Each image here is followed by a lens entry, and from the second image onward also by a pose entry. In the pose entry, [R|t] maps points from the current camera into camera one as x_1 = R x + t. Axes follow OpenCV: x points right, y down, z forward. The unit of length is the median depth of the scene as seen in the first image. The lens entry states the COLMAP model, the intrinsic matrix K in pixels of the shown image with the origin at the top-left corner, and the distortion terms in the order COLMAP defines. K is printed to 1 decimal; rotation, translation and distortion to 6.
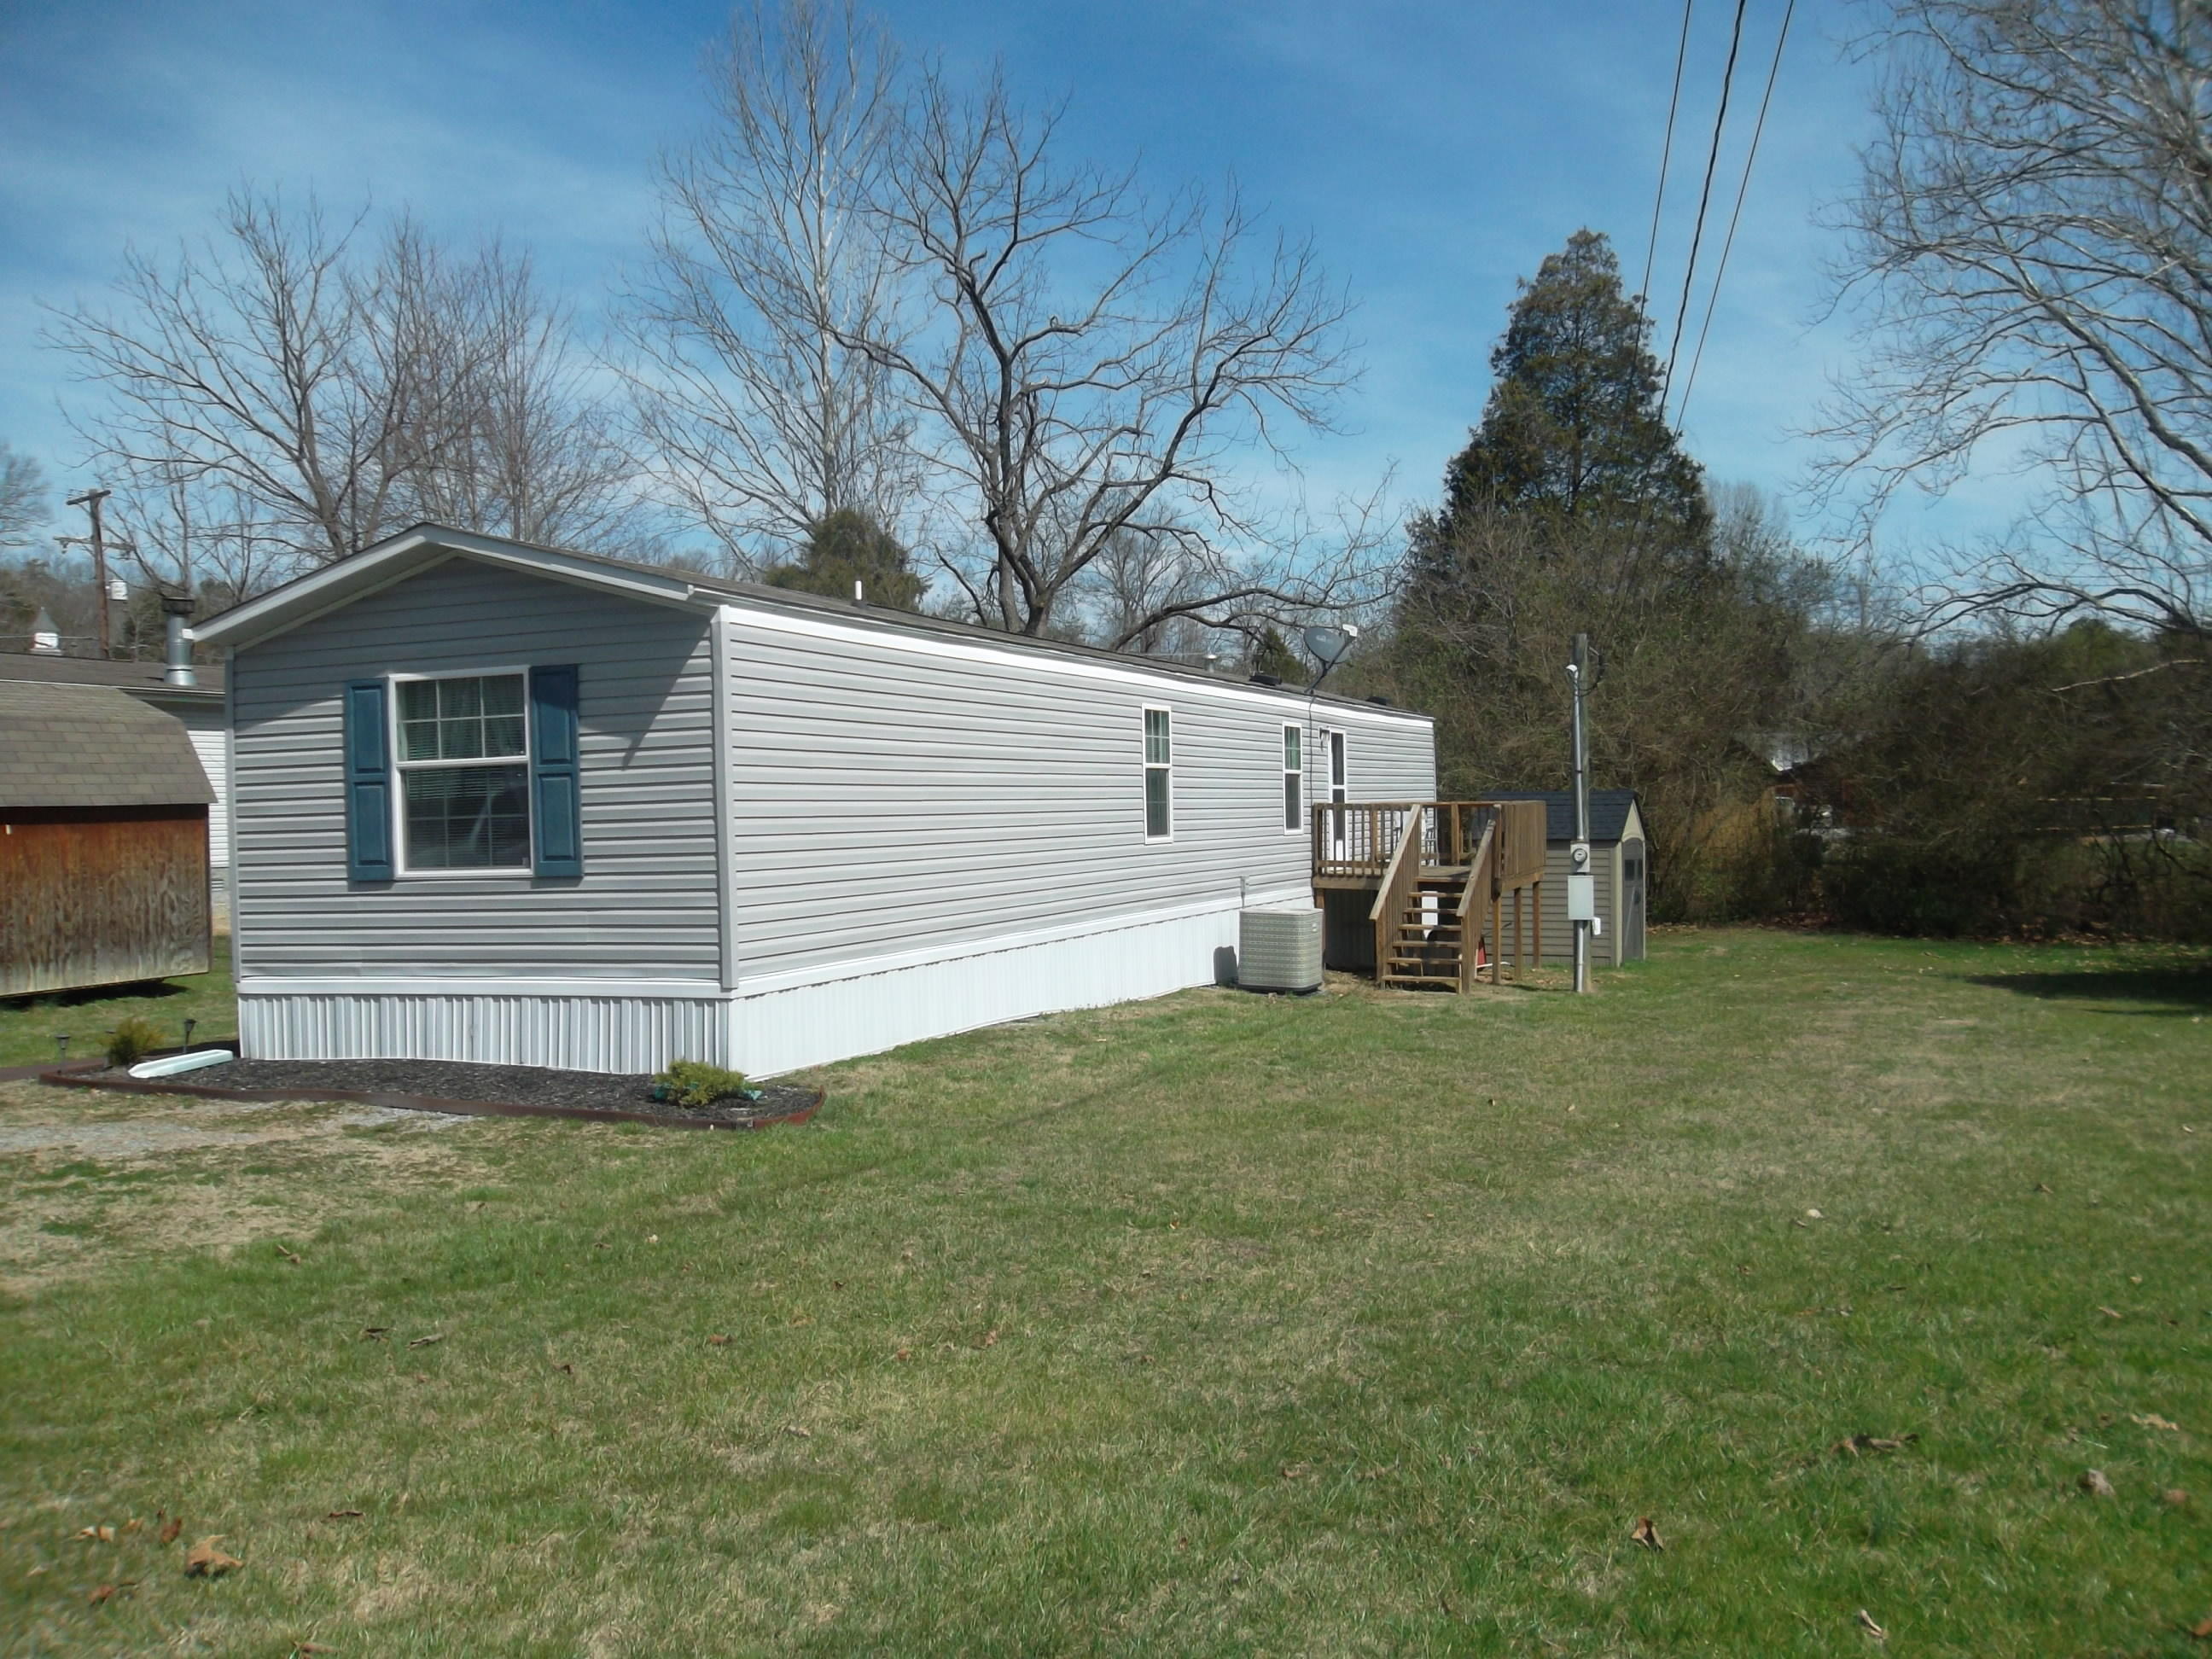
lens RADIAL K [[1811.5, 0, 1114.4], [0, 1811.5, 825.6], [0, 0, 1]] dist [0.015360, 0.001887]
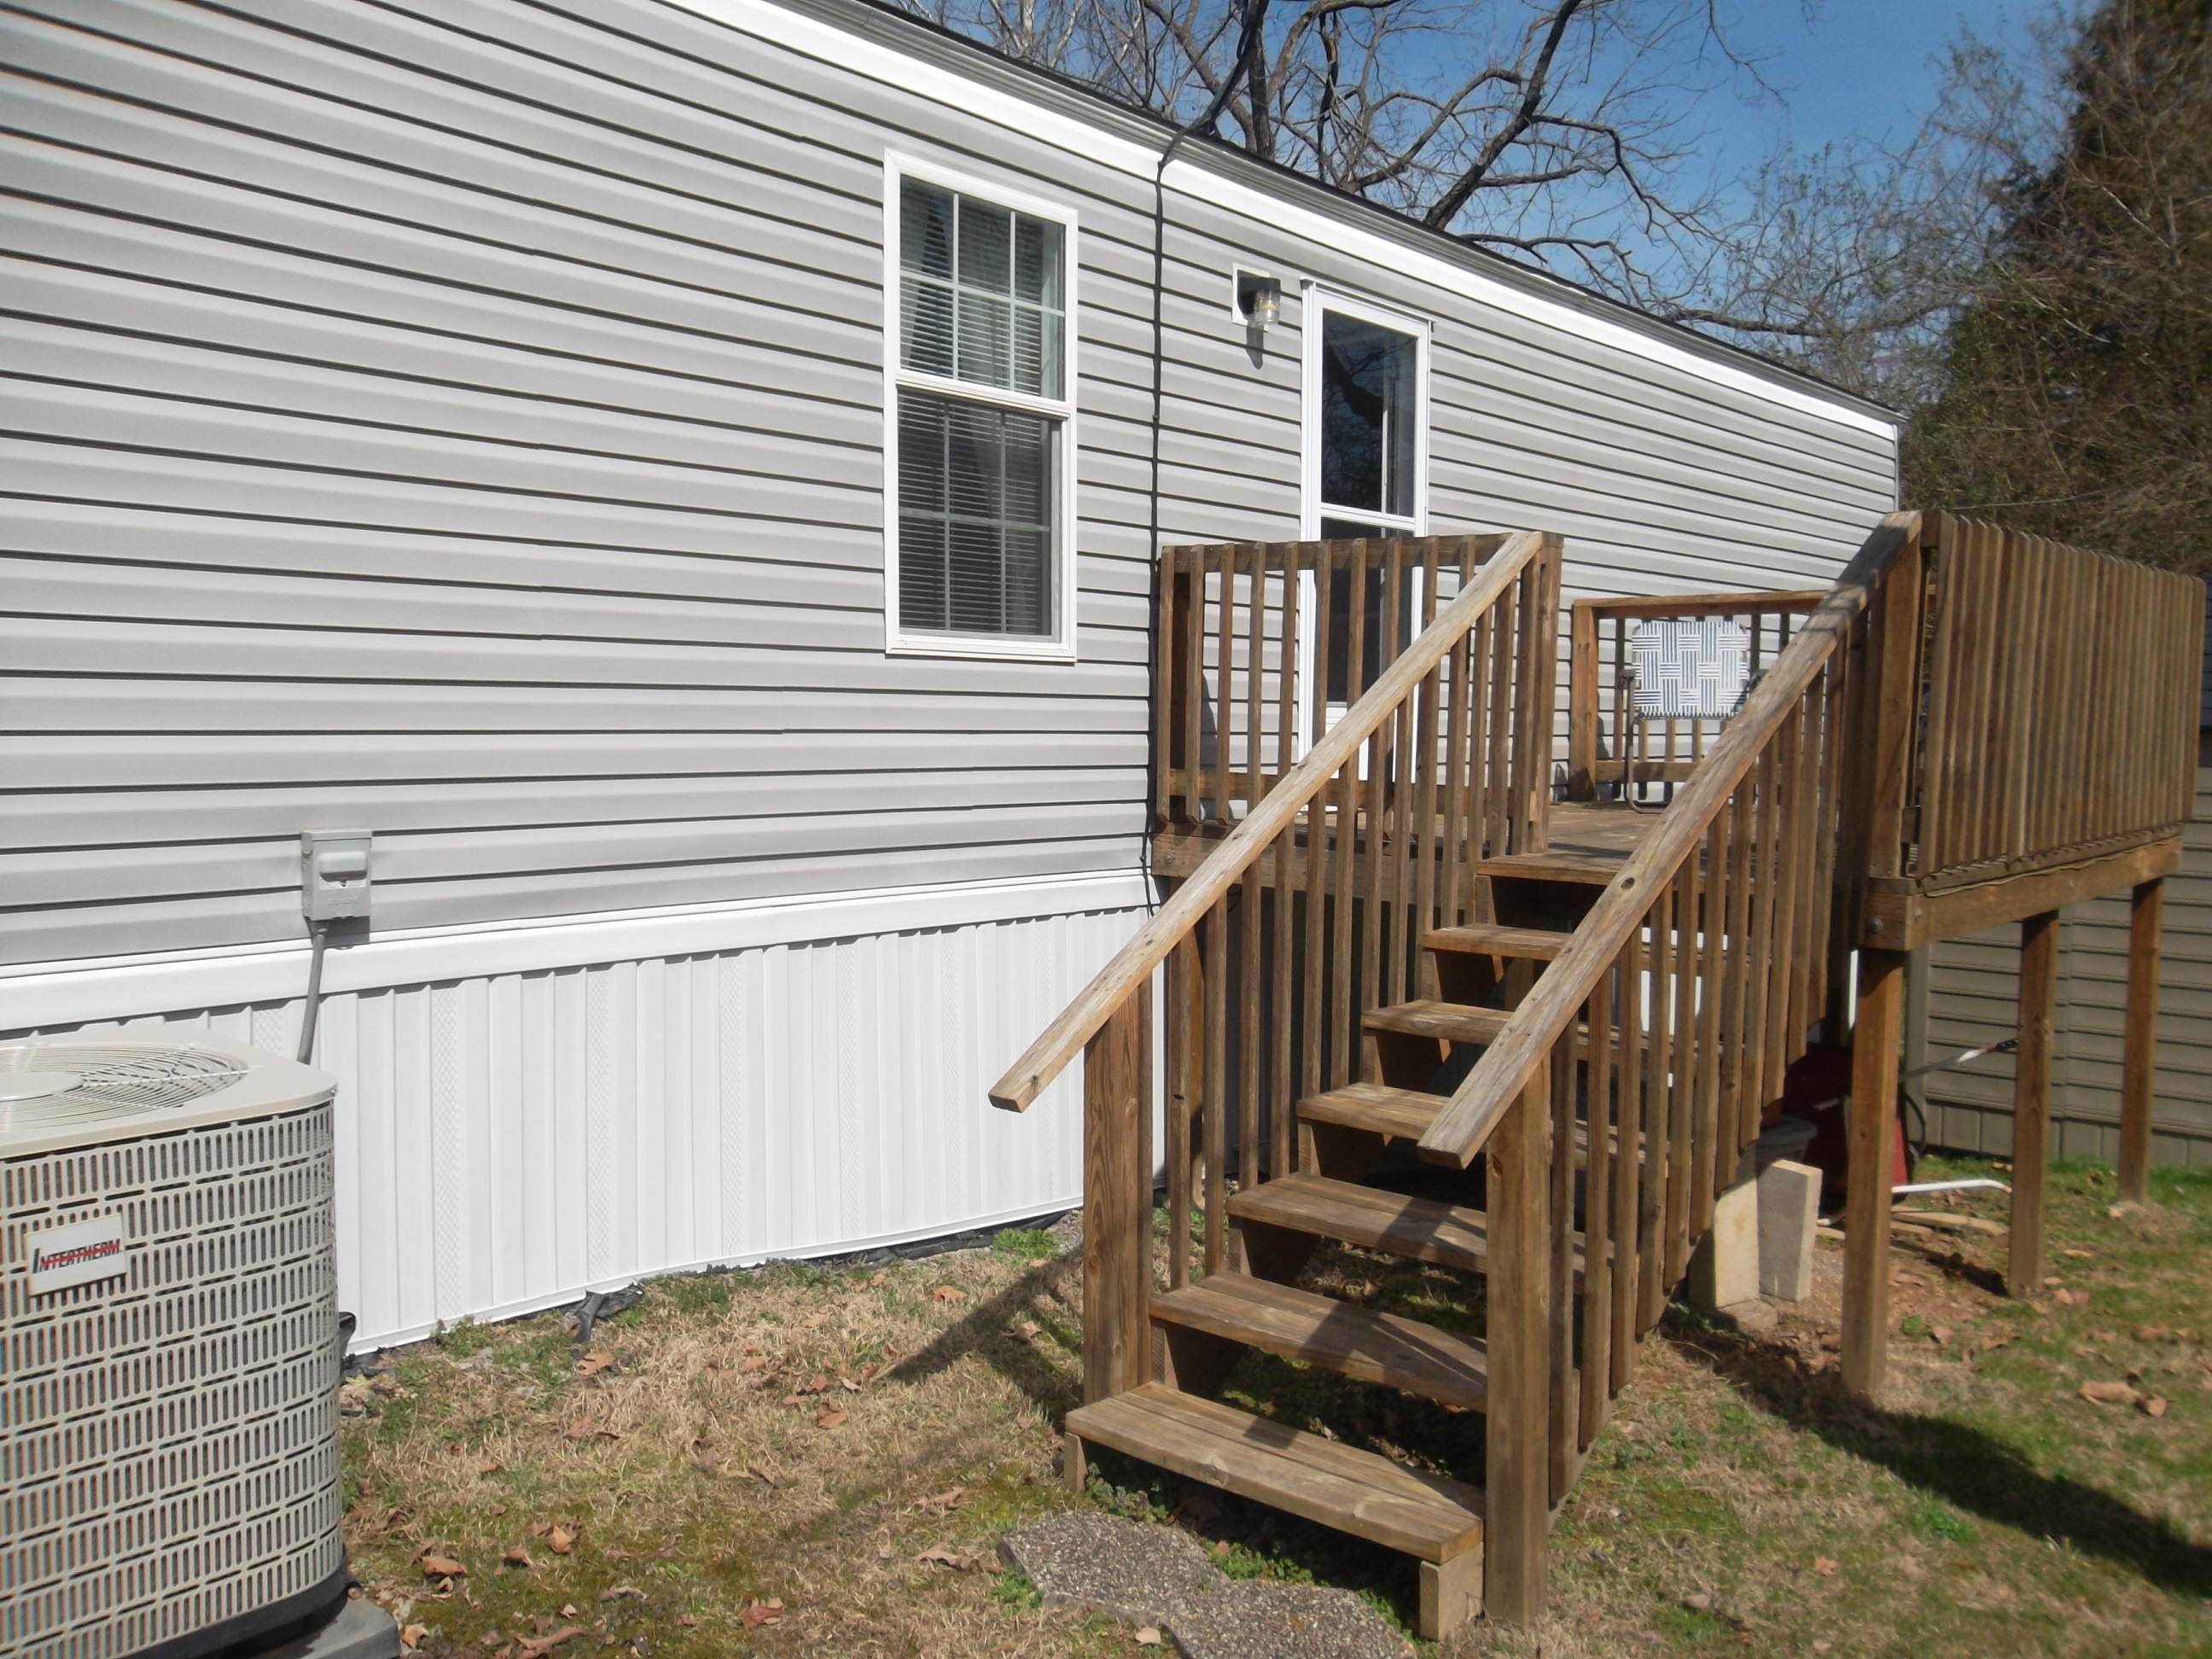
lens RADIAL K [[1811.5, 0, 1108.8], [0, 1811.5, 830.3], [0, 0, 1]] dist [0.015360, 0.001887]
pose [[0.947148, 0.047202, -0.317305, 0.344693], [-0.030822, 0.997930, 0.056449, 0.024868], [0.319312, -0.043686, 0.946642, 1.386551]]
